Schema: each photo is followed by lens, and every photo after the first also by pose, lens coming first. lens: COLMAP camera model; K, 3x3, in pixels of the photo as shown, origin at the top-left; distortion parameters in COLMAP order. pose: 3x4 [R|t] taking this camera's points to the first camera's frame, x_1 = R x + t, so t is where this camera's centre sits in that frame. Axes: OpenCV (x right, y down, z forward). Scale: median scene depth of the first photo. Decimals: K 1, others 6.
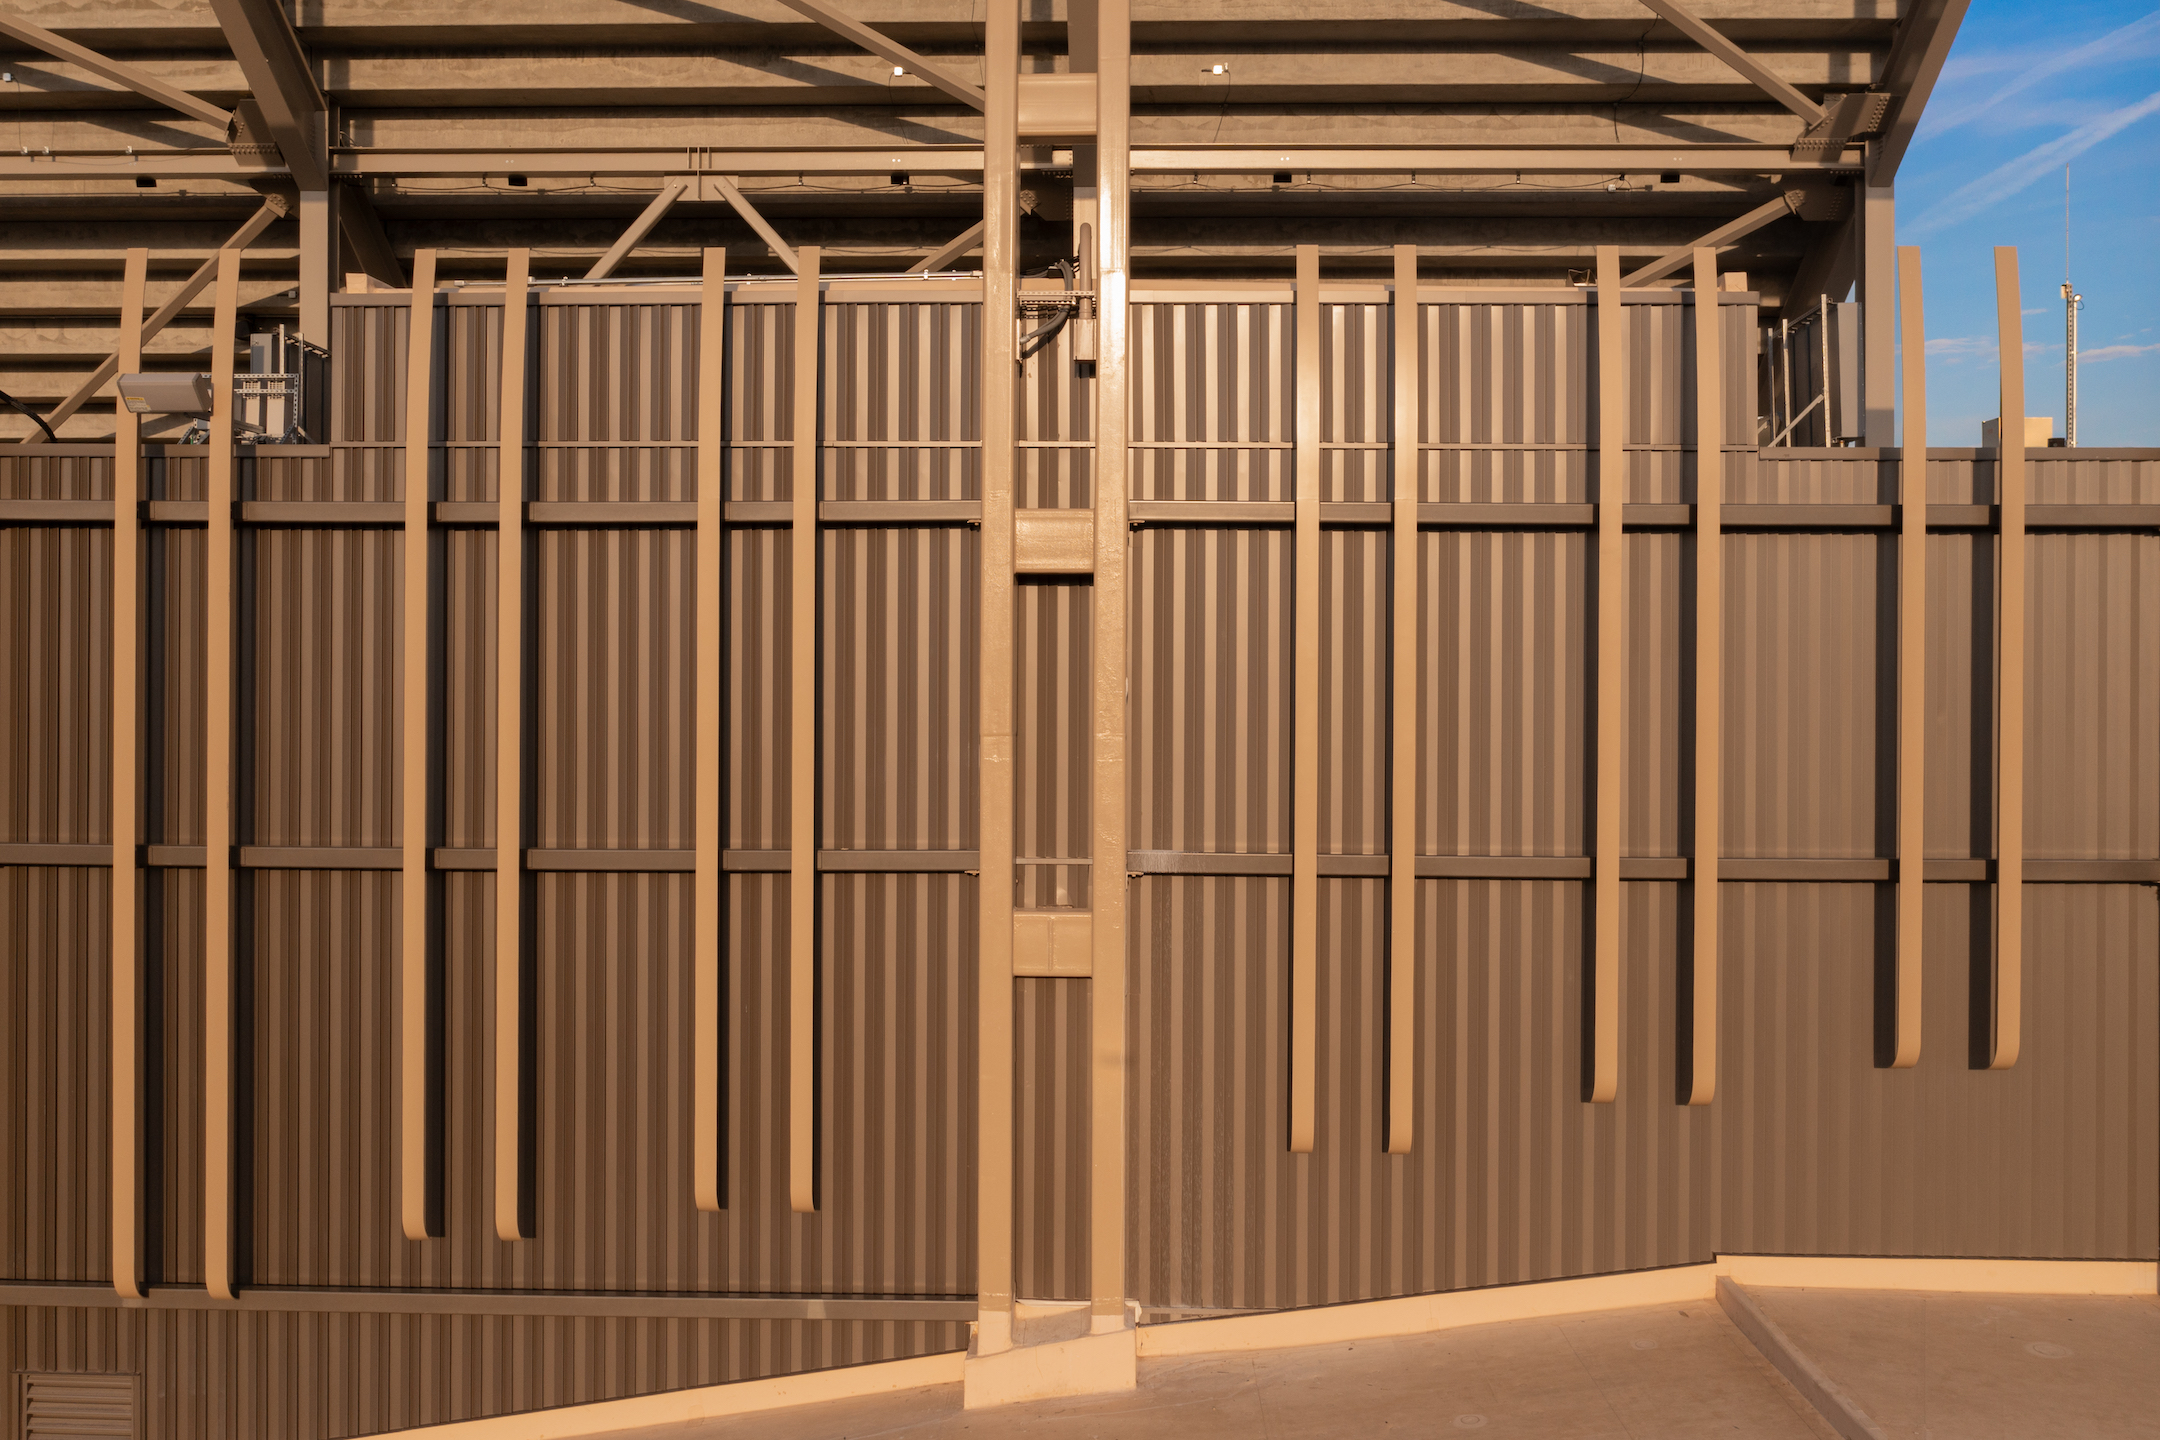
lens RADIAL K [[1729.4, 0, 1082.3], [0, 1729.4, 644.2], [0, 0, 1]] dist [0.005907, 0.007056]
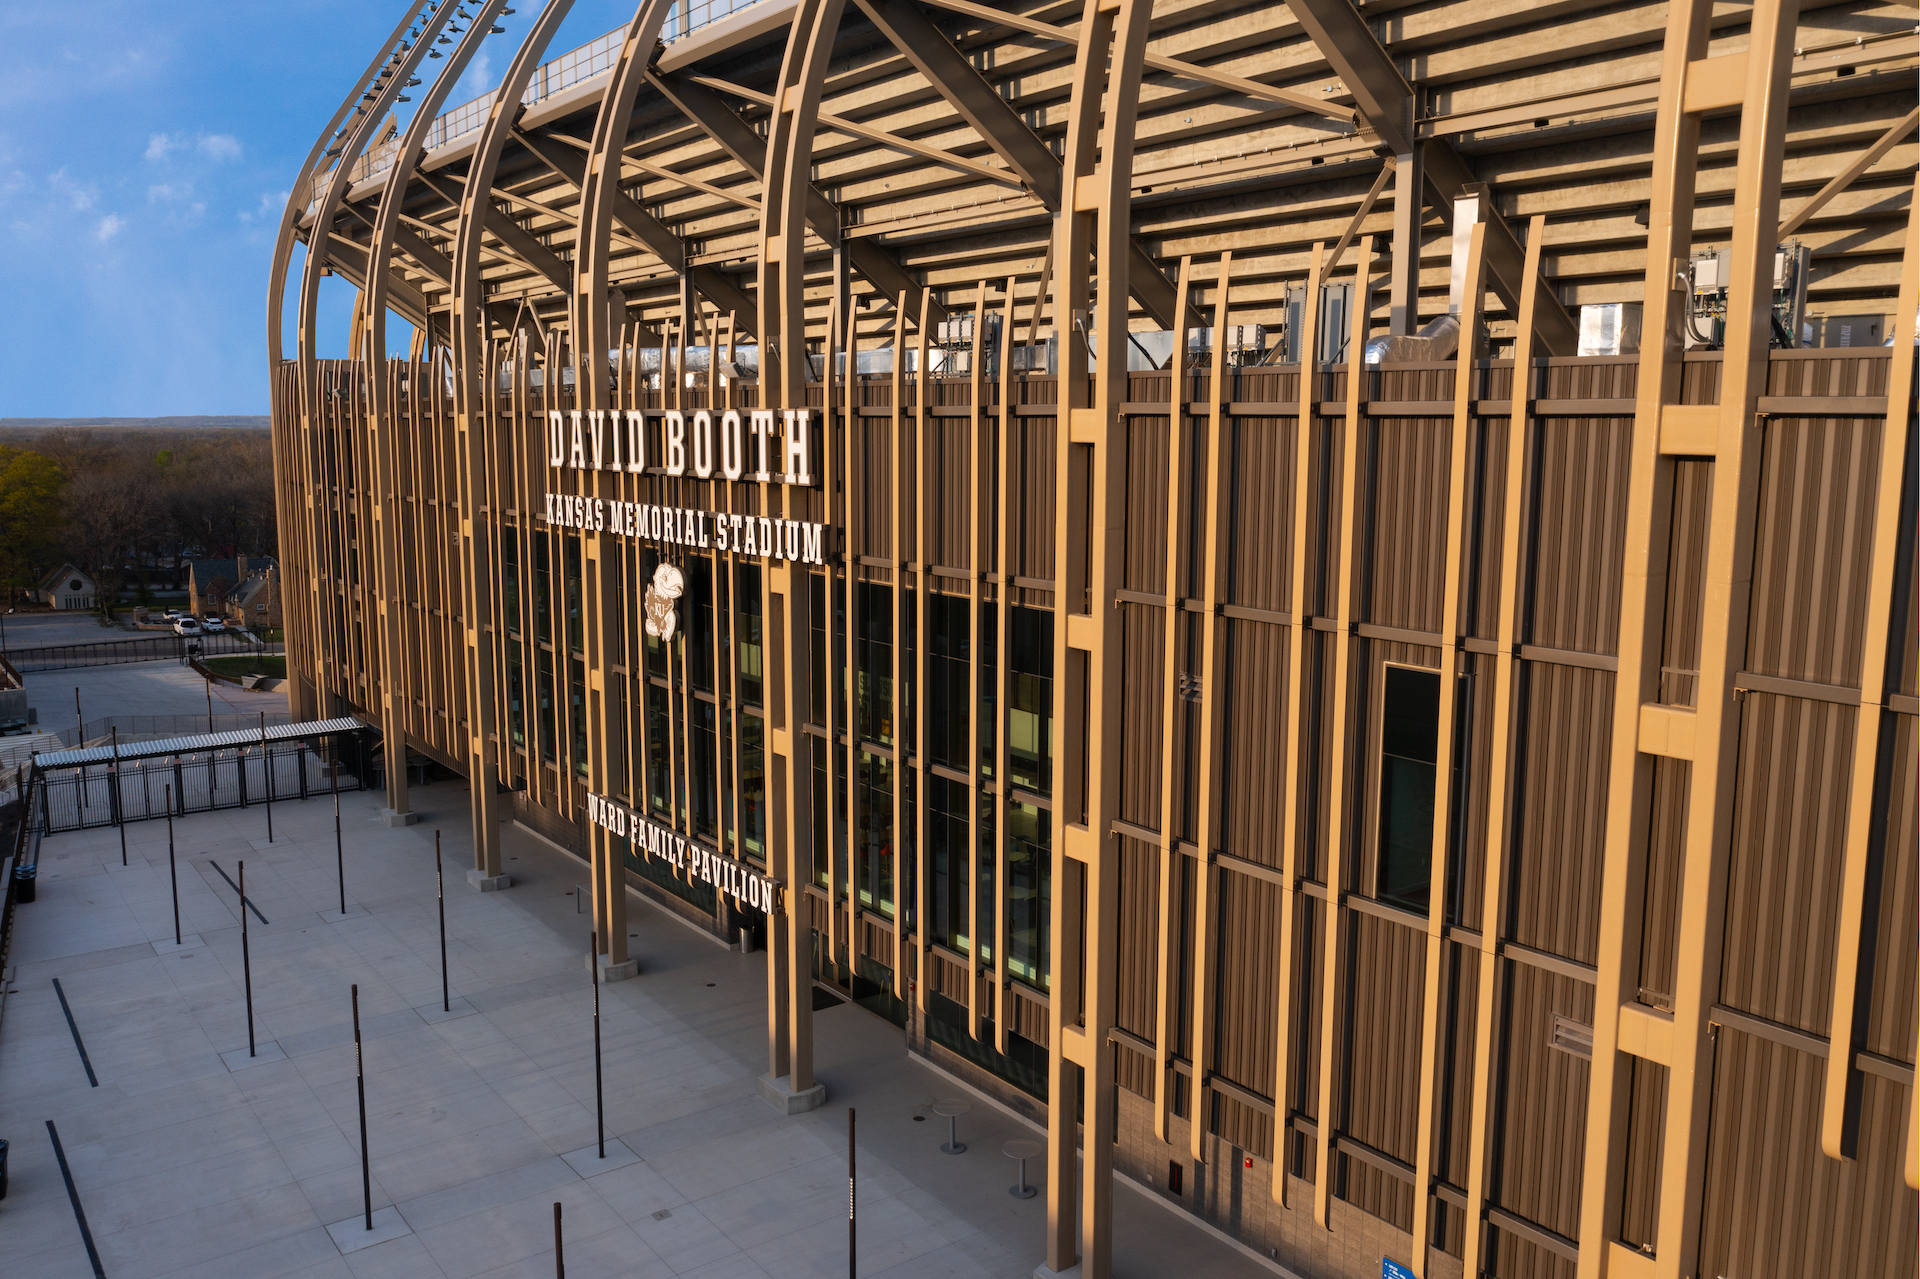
lens RADIAL K [[1449.6, 0, 960.0], [0, 1449.6, 639.5], [0, 0, 1]] dist [-0.002235, 0.001664]
pose [[0.649312, 0.111641, -0.752284, 0.271471], [-0.012192, 0.990568, 0.136480, -0.026102], [0.760425, -0.079446, 0.644548, -0.080534]]
